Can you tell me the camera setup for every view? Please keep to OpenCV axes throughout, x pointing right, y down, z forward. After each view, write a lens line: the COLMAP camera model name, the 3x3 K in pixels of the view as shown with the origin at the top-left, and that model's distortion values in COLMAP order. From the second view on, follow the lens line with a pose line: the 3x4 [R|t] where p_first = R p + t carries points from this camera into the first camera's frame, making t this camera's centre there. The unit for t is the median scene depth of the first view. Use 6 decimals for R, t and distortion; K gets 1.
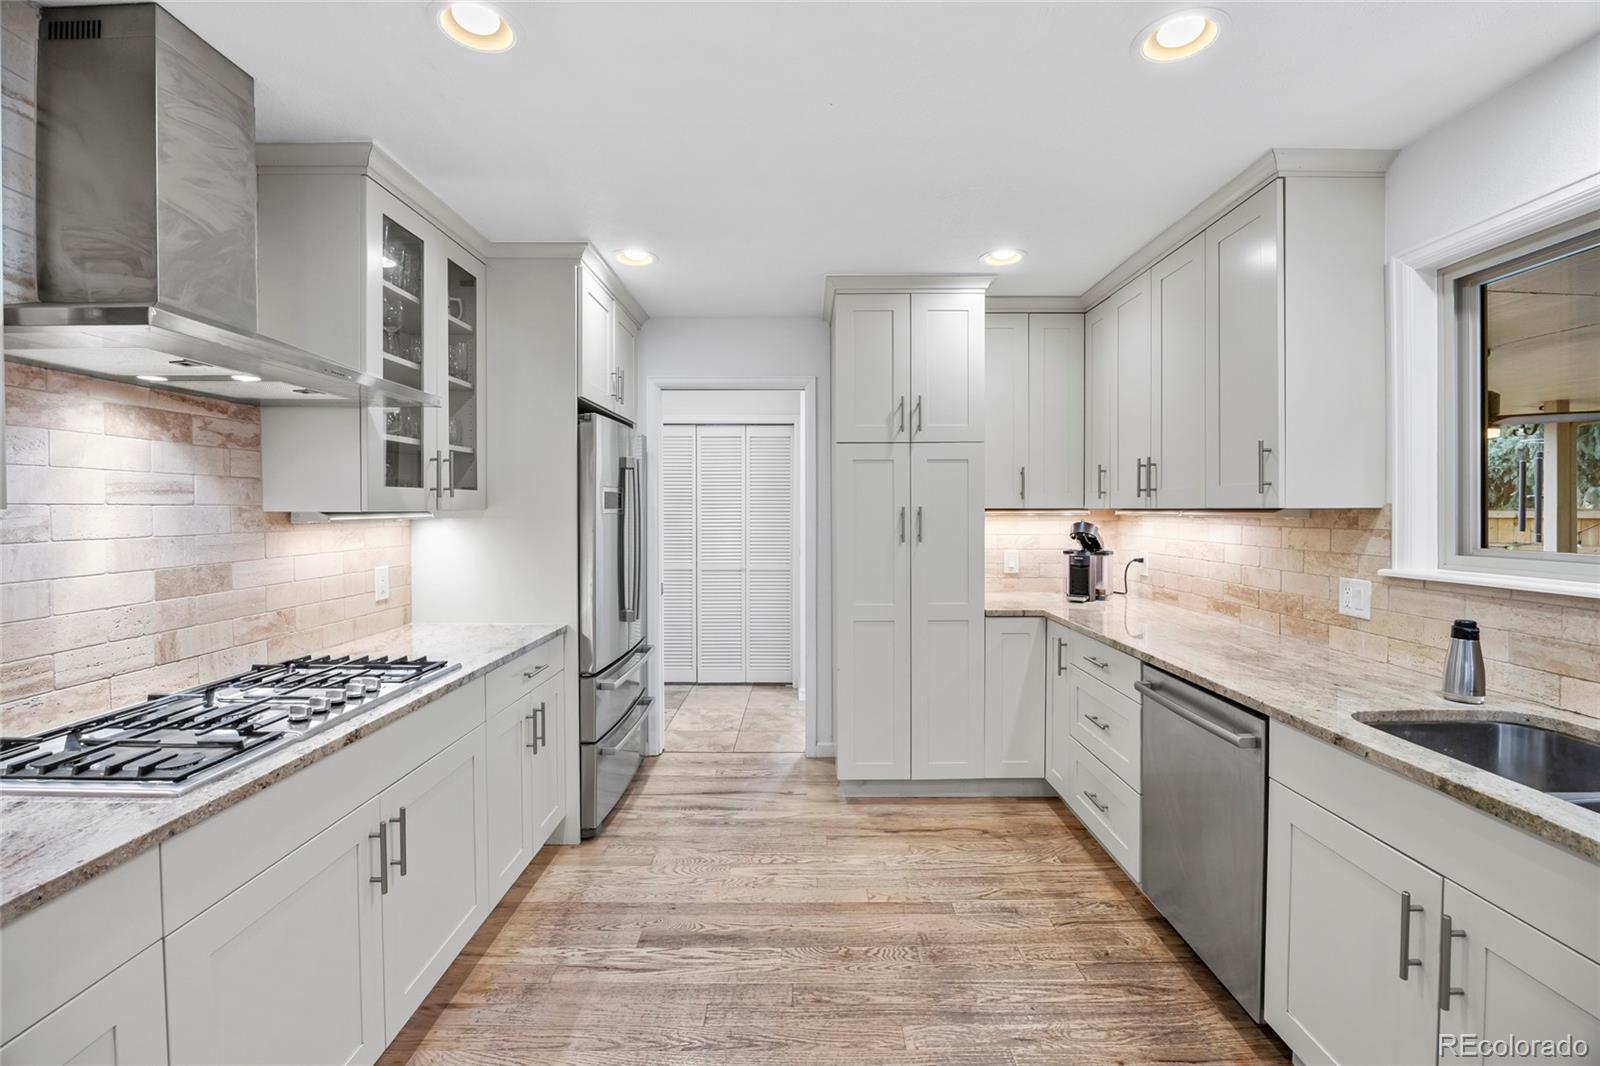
lens RADIAL K [[687.1, 0, 801.0], [0, 687.1, 517.6], [0, 0, 1]] dist [-0.015875, 0.000156]
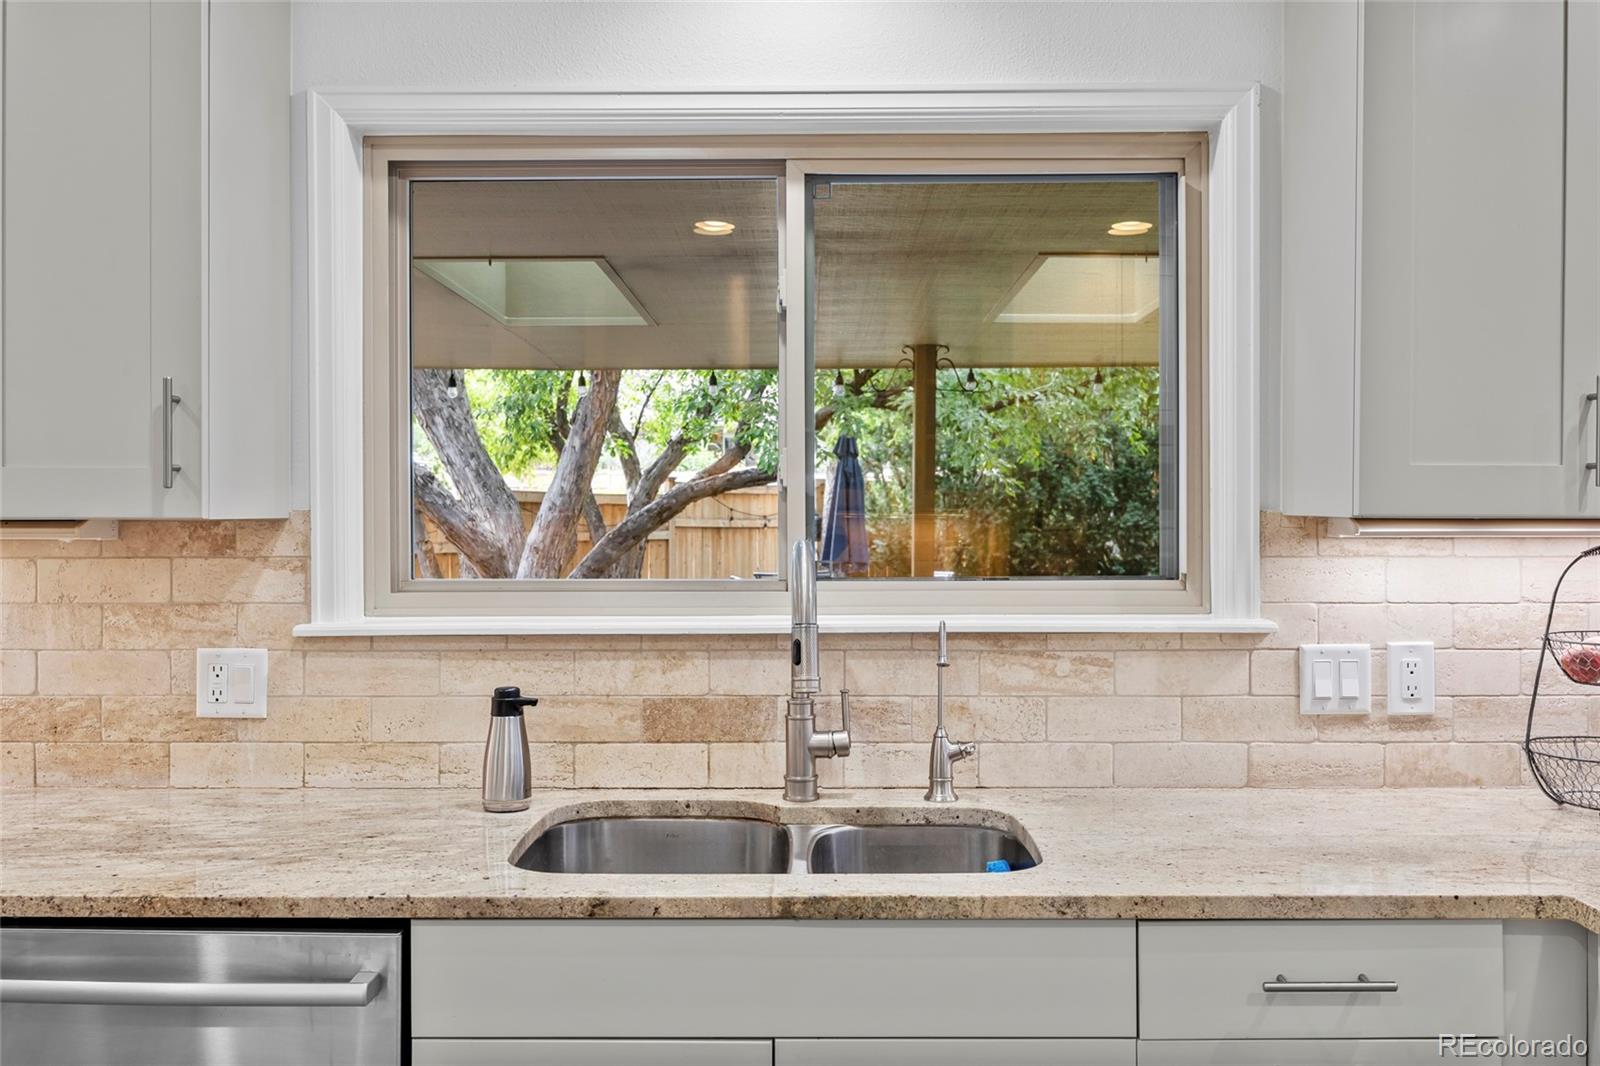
lens RADIAL K [[1303.9, 0, 800.0], [0, 1303.9, 533.0], [0, 0, 1]] dist [-0.002665, 0.000295]
pose [[0.006337, -0.004771, 0.999969, -0.211378], [0.012739, 0.999908, 0.004690, -0.001434], [-0.999899, 0.012708, 0.006398, 0.499055]]
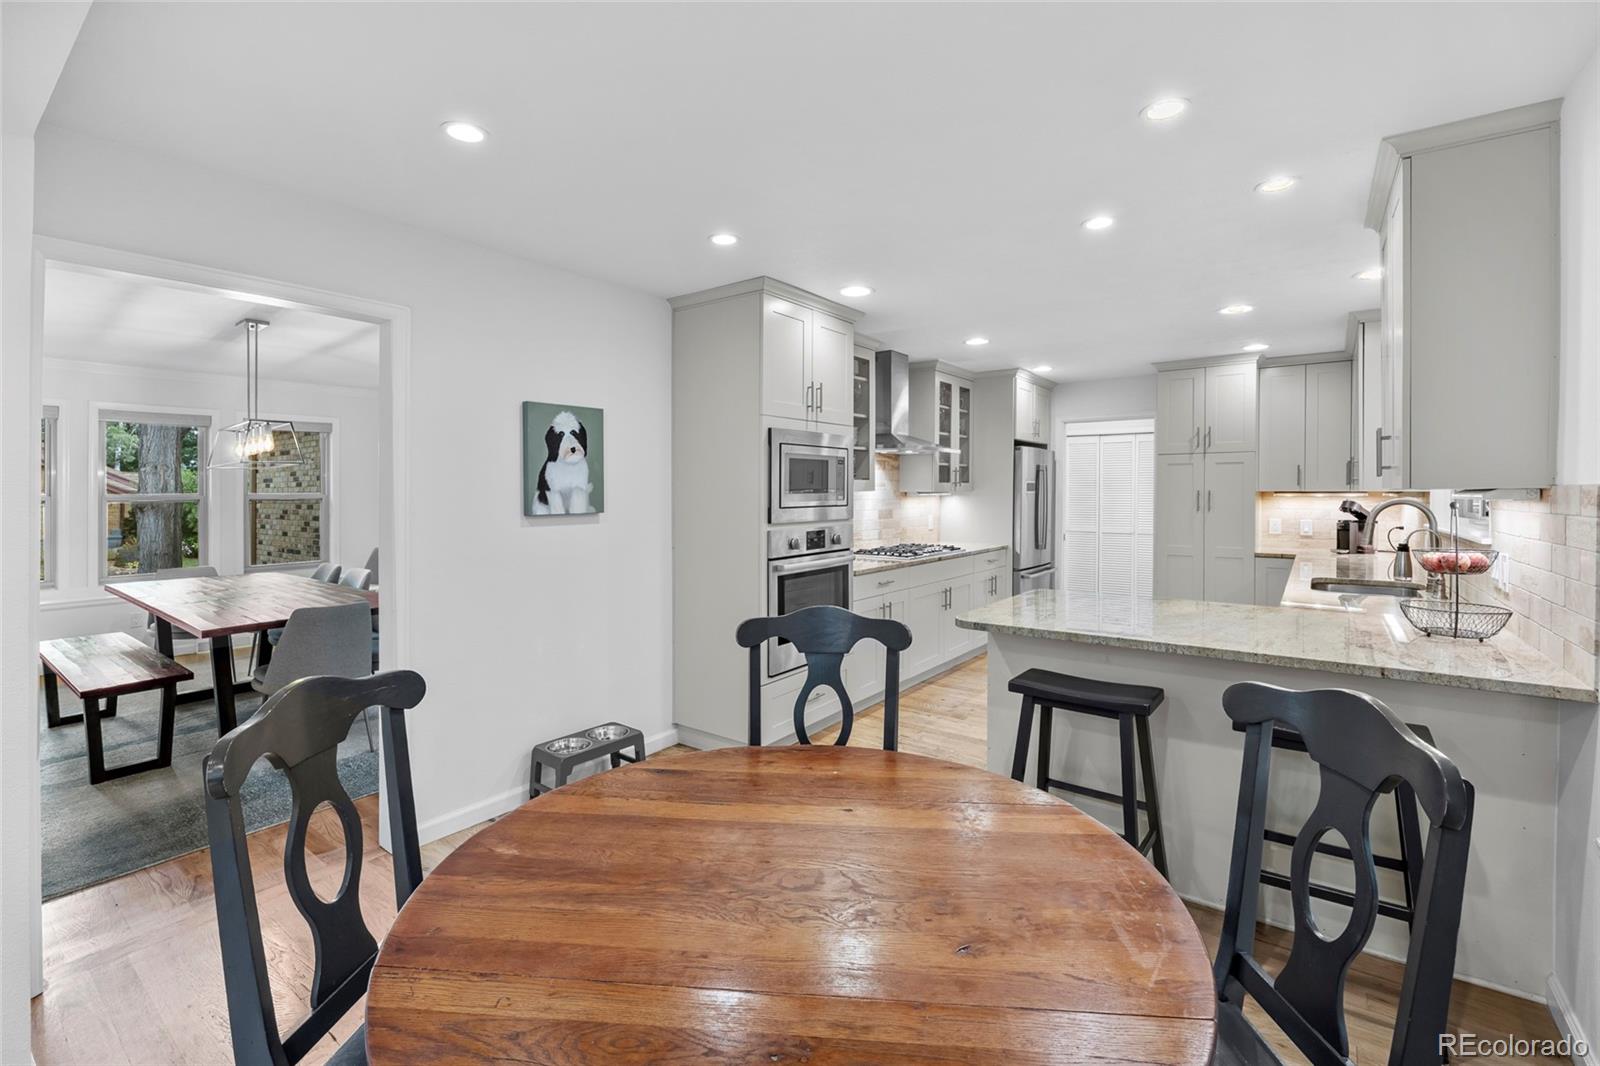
lens RADIAL K [[687.1, 0, 801.0], [0, 687.1, 517.6], [0, 0, 1]] dist [-0.015875, 0.000156]
pose [[0.795875, 0.024717, -0.604956, 0.543142], [-0.008316, 0.999518, 0.029898, 0.013531], [0.605404, -0.018765, 0.795697, -1.354009]]
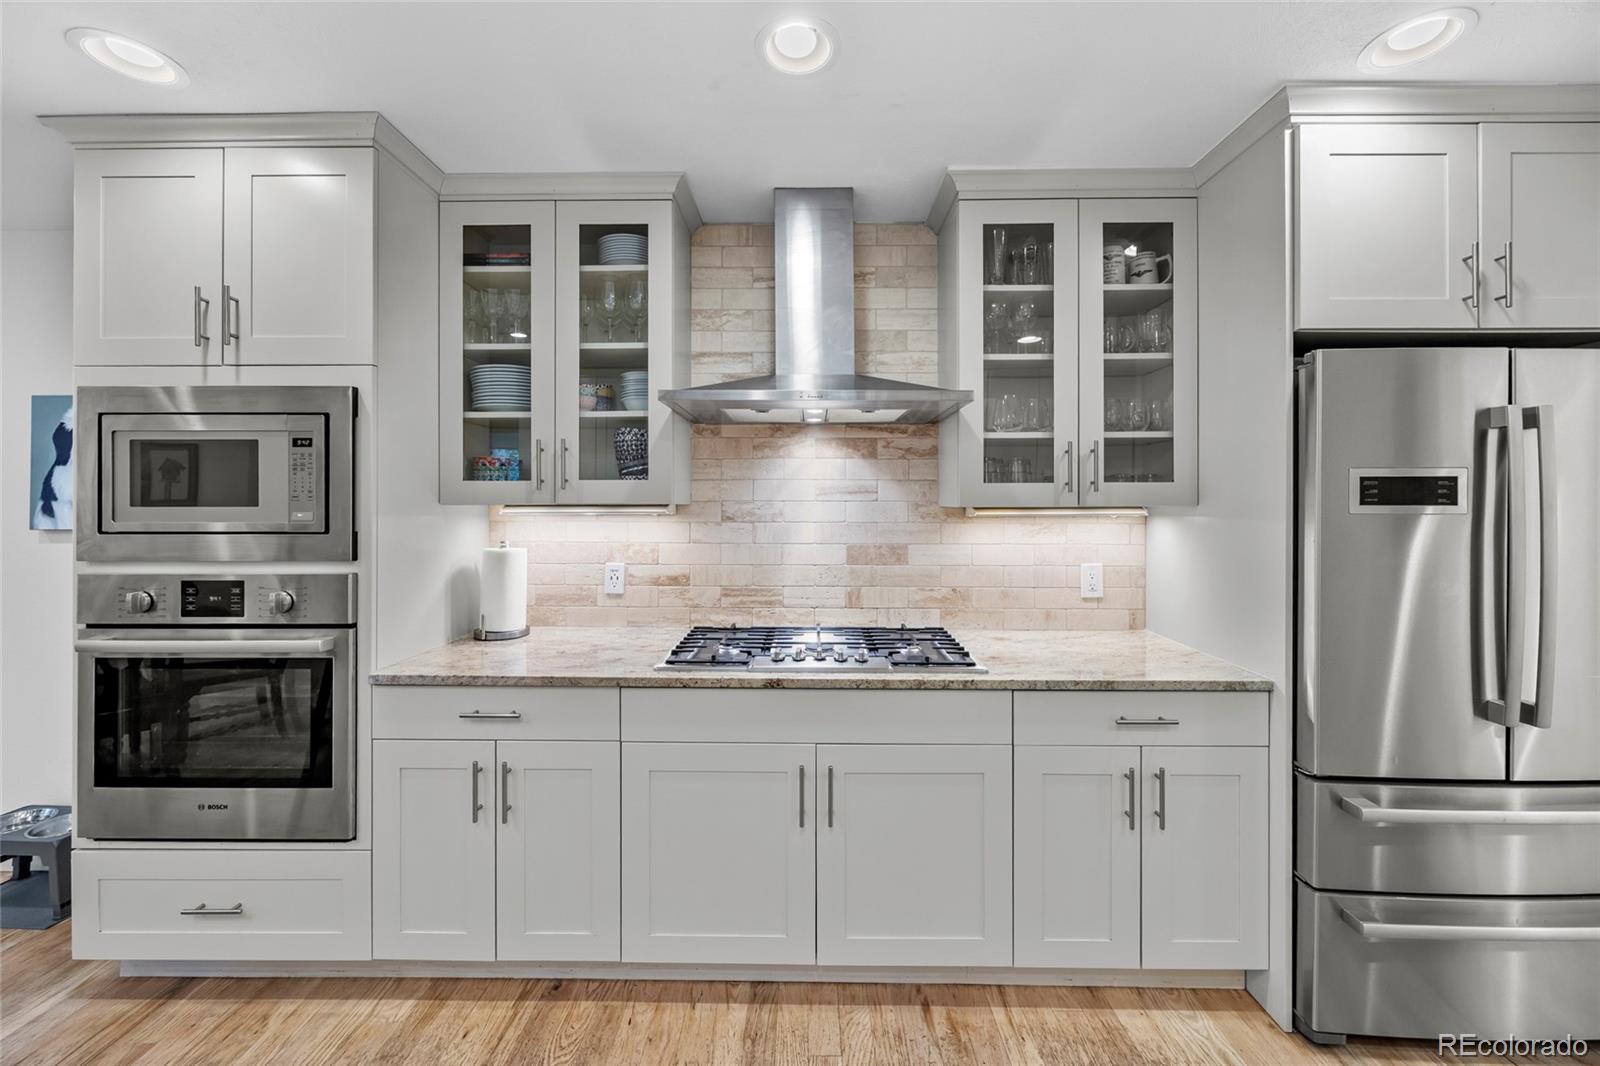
lens RADIAL K [[616.3, 0, 804.9], [0, 616.3, 504.5], [0, 0, 1]] dist [-0.000342, 0.000029]
pose [[-0.010246, 0.004754, -0.999936, 0.312860], [-0.015298, 0.999871, 0.004911, -0.012622], [0.999830, 0.015347, -0.010172, 0.680173]]
